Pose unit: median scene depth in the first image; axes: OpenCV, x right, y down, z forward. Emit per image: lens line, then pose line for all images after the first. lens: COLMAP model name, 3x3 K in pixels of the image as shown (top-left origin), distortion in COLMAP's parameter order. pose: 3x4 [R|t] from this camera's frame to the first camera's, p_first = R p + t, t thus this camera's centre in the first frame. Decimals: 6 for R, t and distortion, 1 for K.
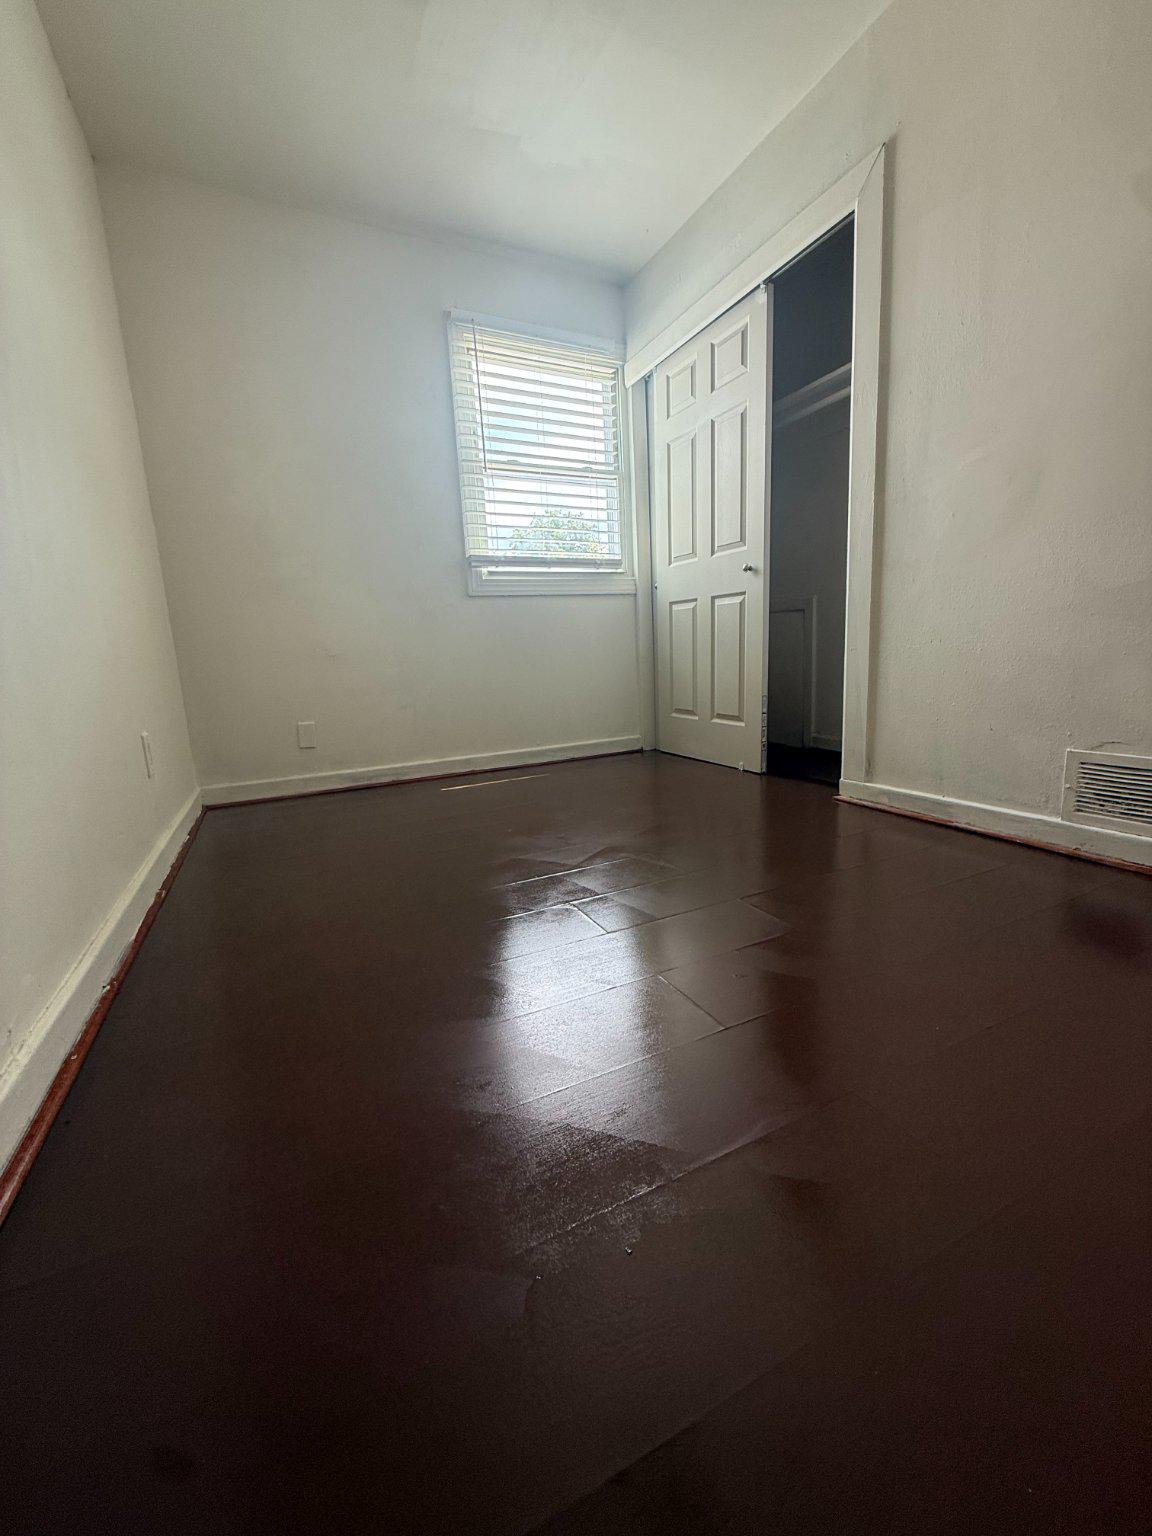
lens RADIAL K [[621.1, 0, 577.1], [0, 621.1, 769.1], [0, 0, 1]] dist [-0.000013, 0.000765]
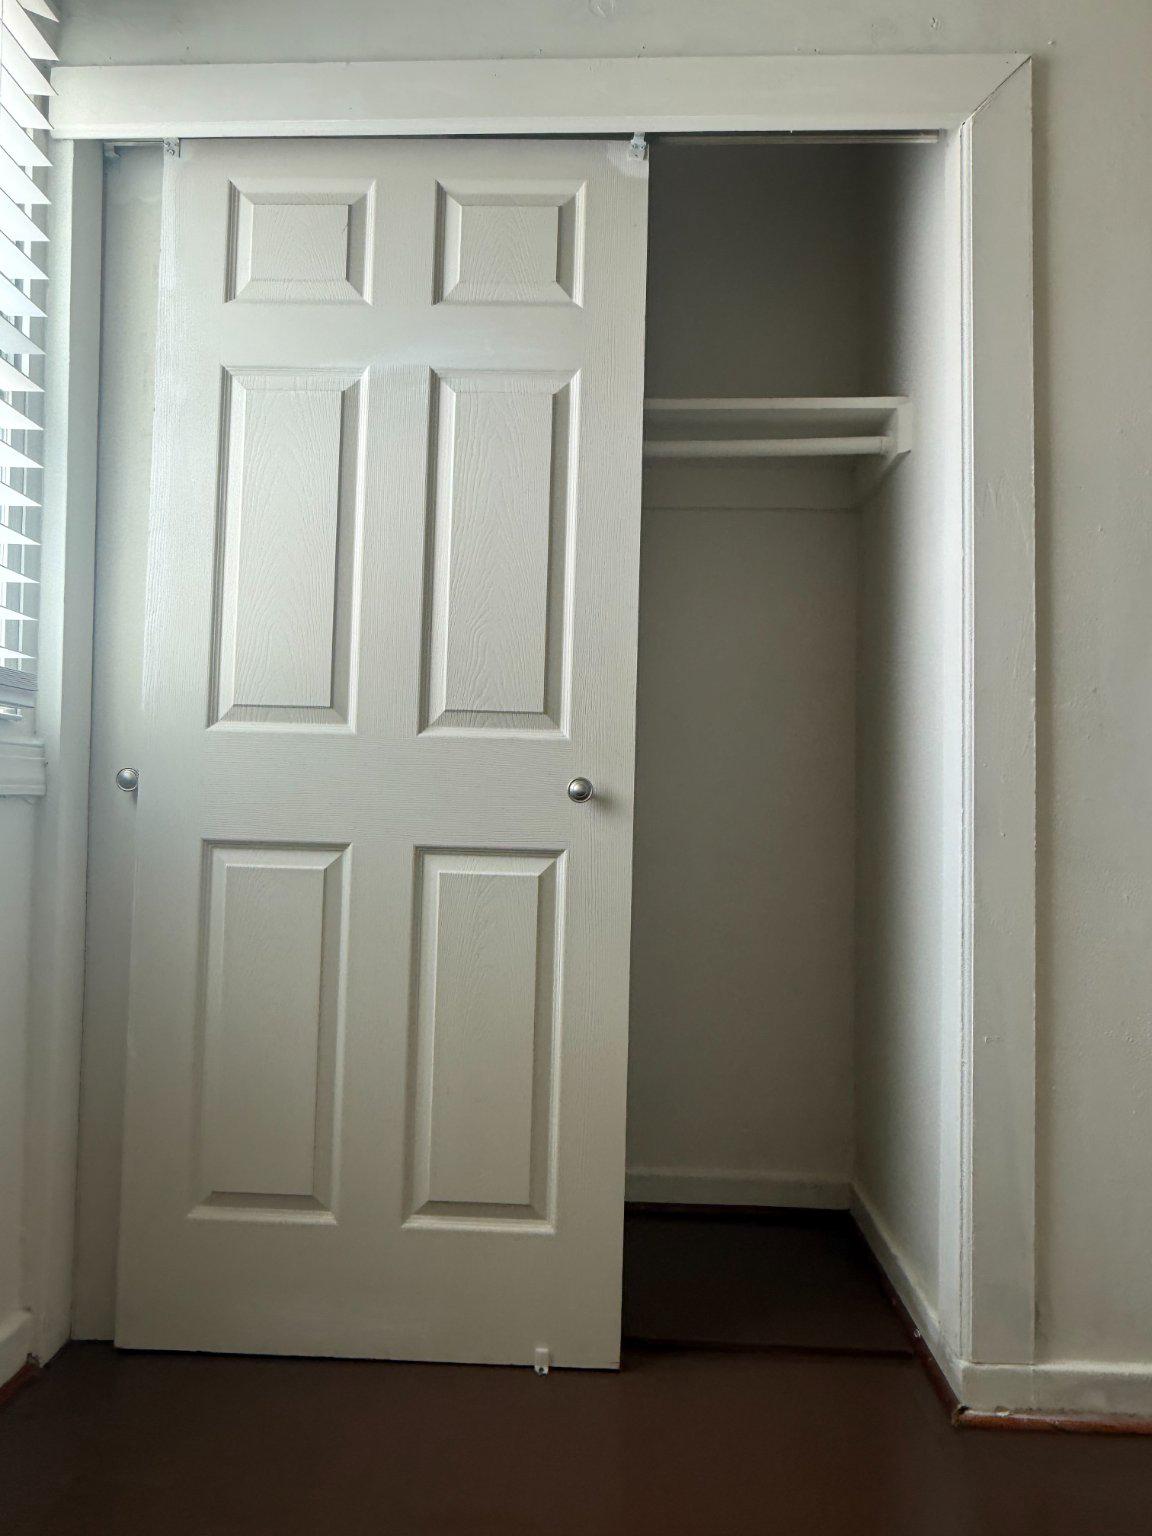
lens RADIAL K [[942.0, 0, 576.1], [0, 942.0, 777.7], [0, 0, 1]] dist [-0.000757, 0.000894]
pose [[0.469865, 0.085385, 0.878599, -0.208371], [0.124321, 0.978990, -0.161627, -0.238091], [-0.873940, 0.185172, 0.449378, 0.740366]]
